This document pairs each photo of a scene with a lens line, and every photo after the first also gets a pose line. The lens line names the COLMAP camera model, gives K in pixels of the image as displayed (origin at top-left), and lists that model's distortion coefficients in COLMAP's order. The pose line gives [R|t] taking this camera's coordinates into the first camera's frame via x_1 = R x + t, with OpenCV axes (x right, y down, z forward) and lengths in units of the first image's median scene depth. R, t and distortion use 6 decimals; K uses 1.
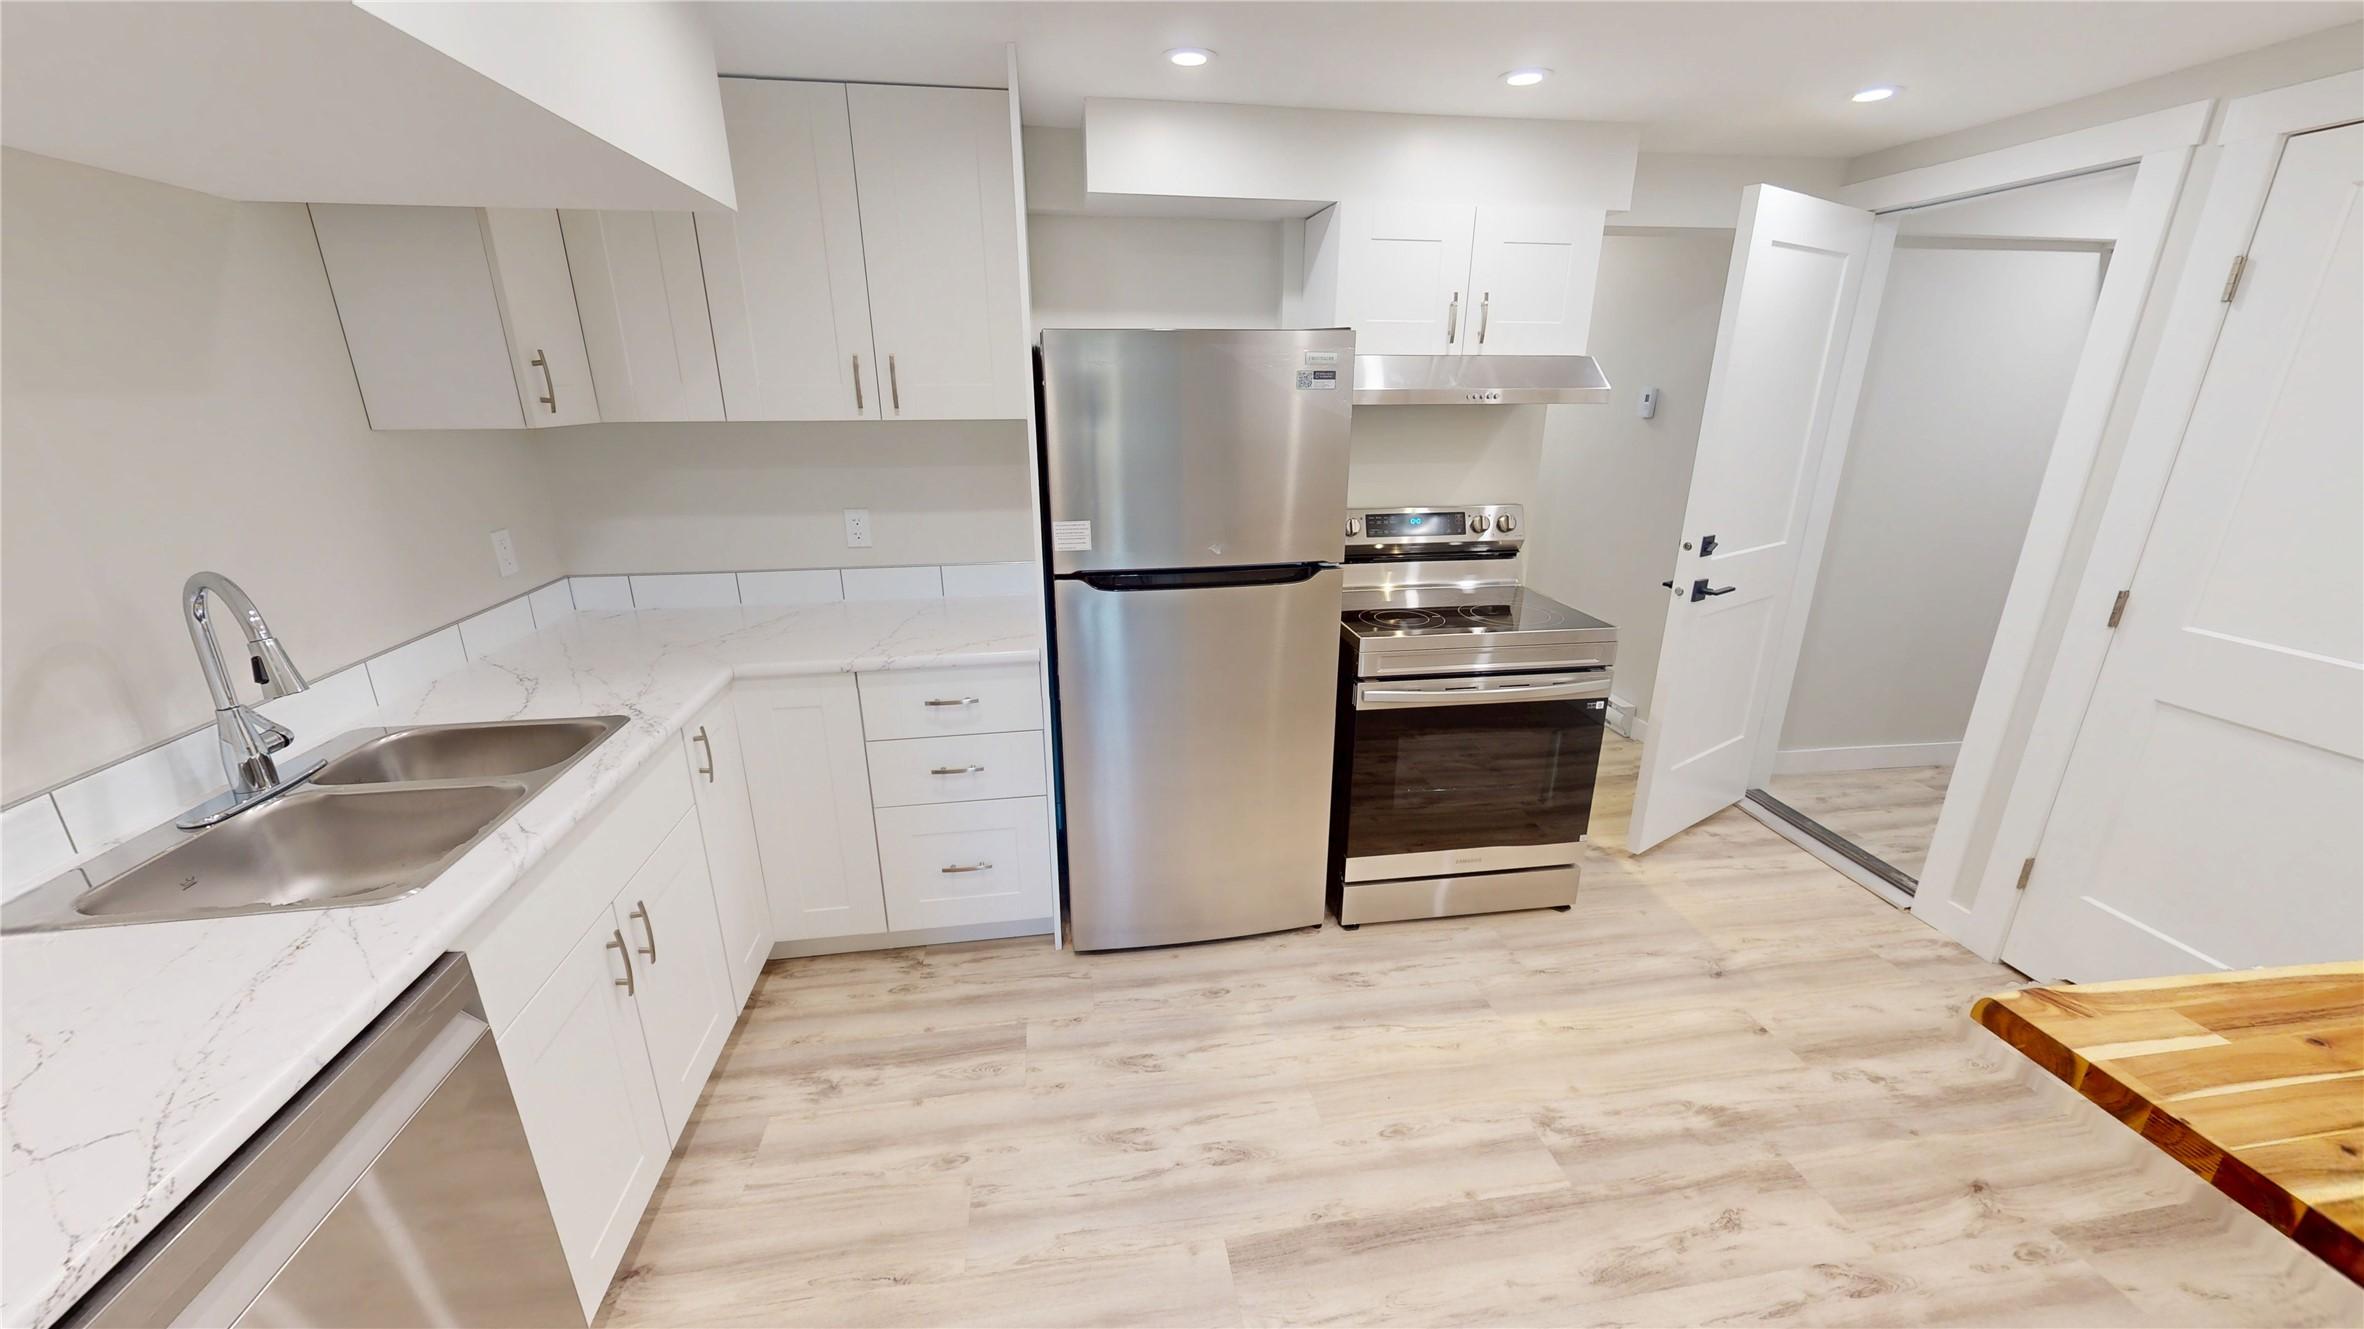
lens RADIAL K [[873.5, 0, 1183.9], [0, 873.5, 669.6], [0, 0, 1]] dist [0.003003, -0.000365]
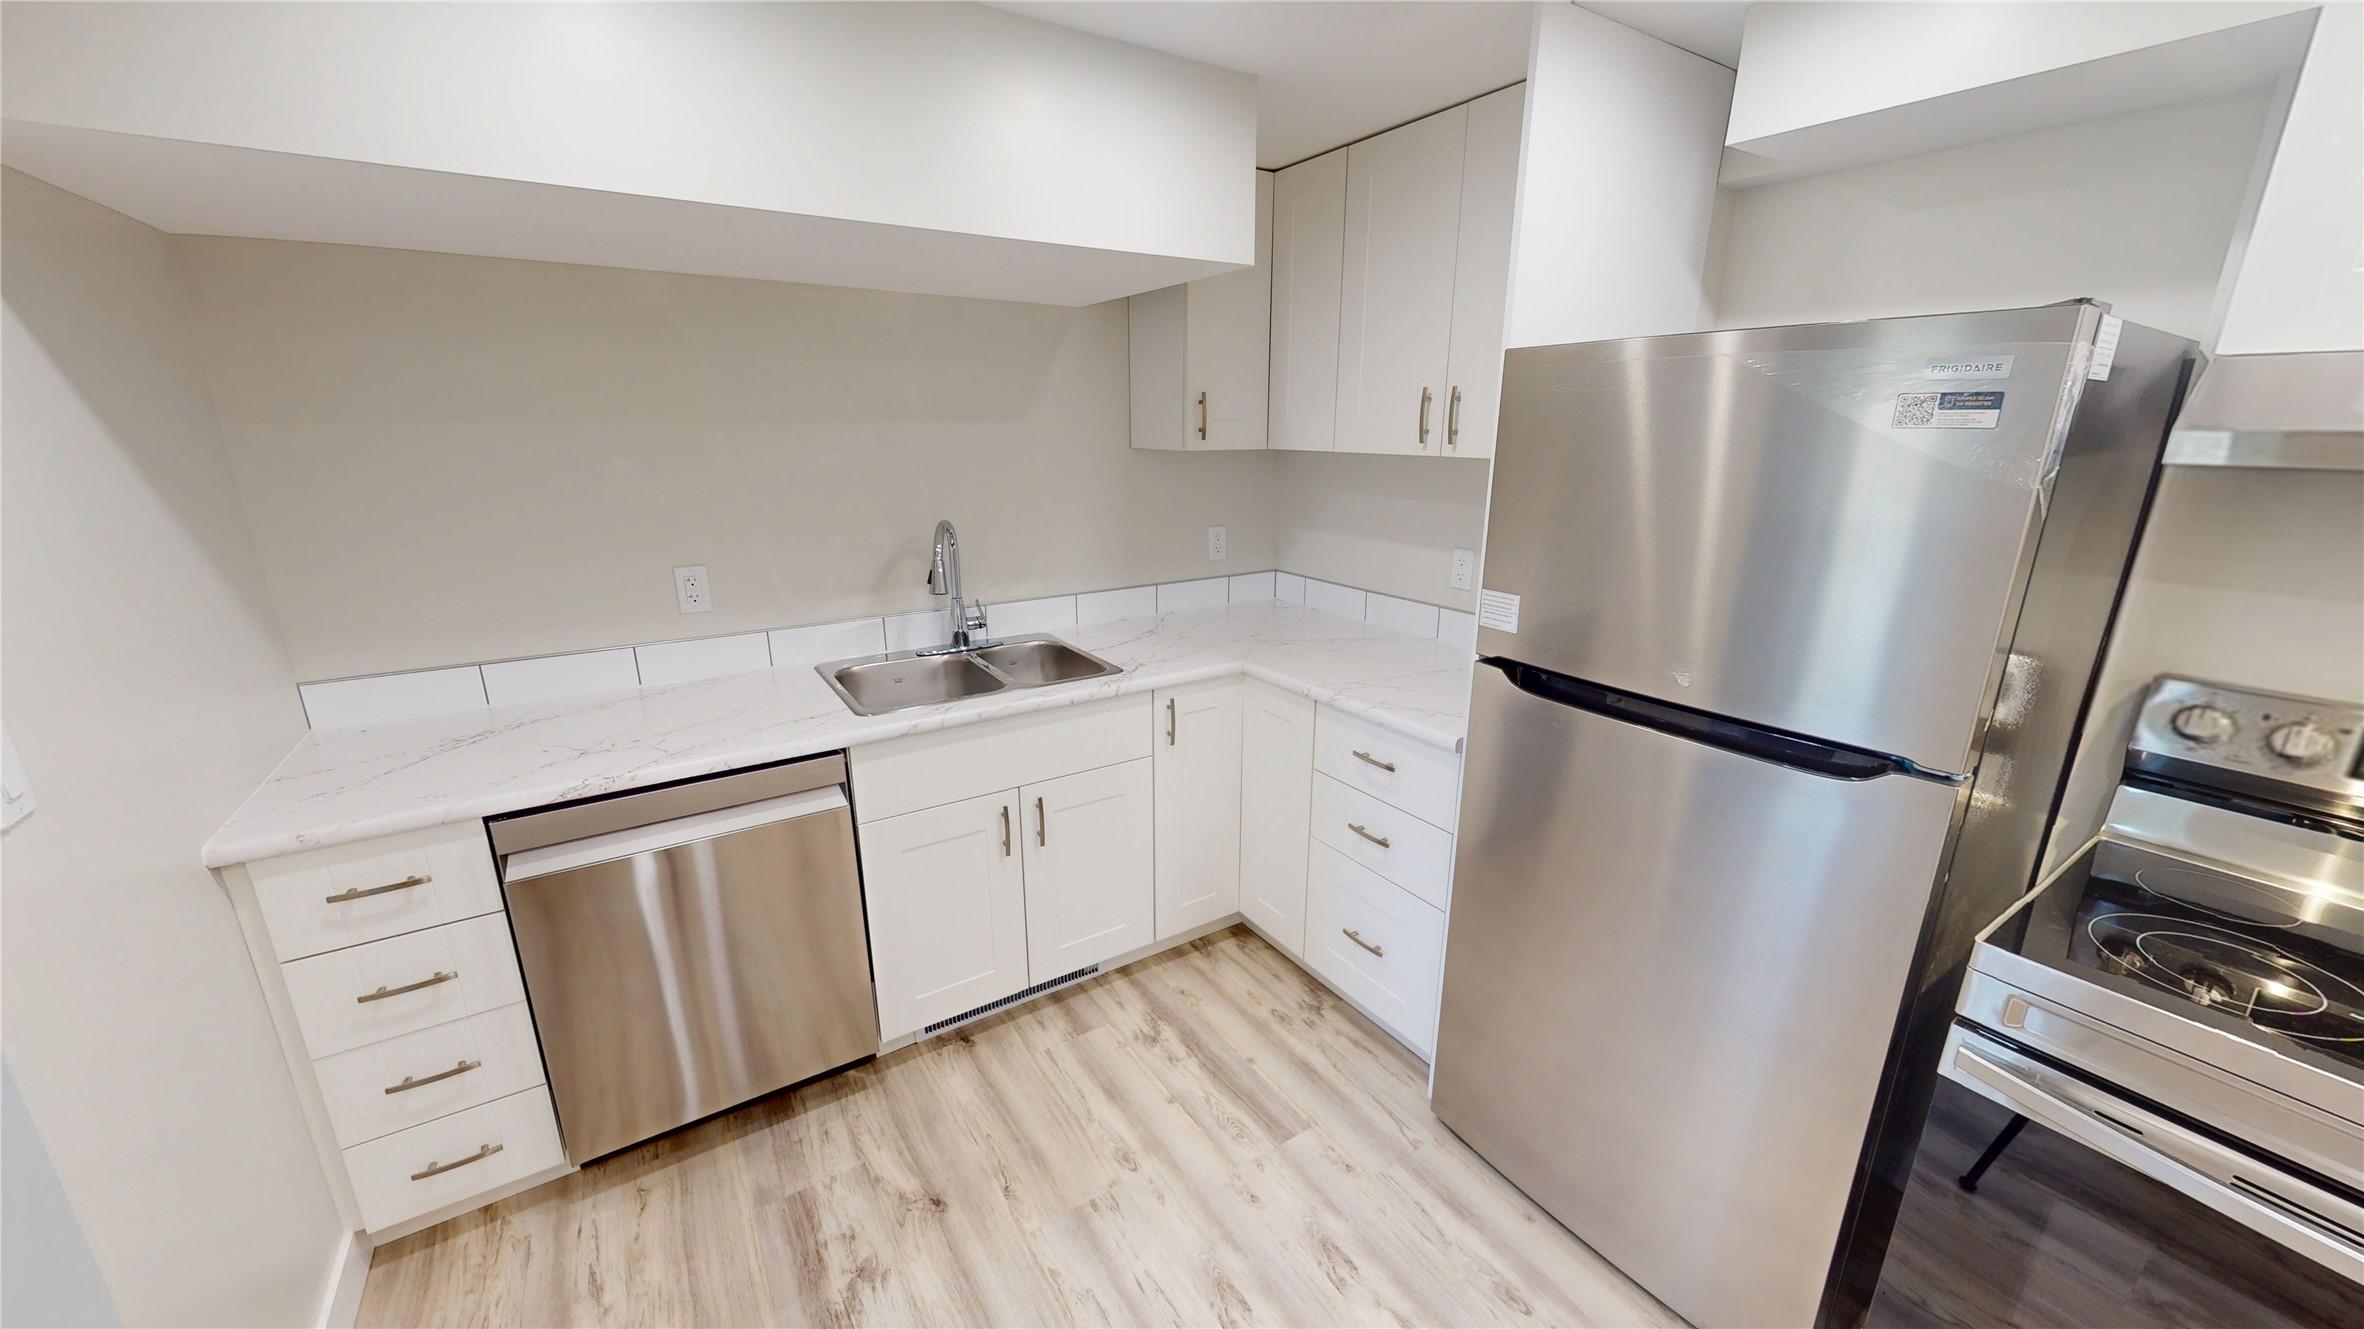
lens RADIAL K [[873.5, 0, 1177.7], [0, 873.5, 665.5], [0, 0, 1]] dist [0.003003, -0.000365]
pose [[0.406551, 0.248692, -0.879130, 0.442121], [-0.284849, 0.948780, 0.136667, -0.128062], [0.868088, 0.194857, 0.456567, 0.394065]]
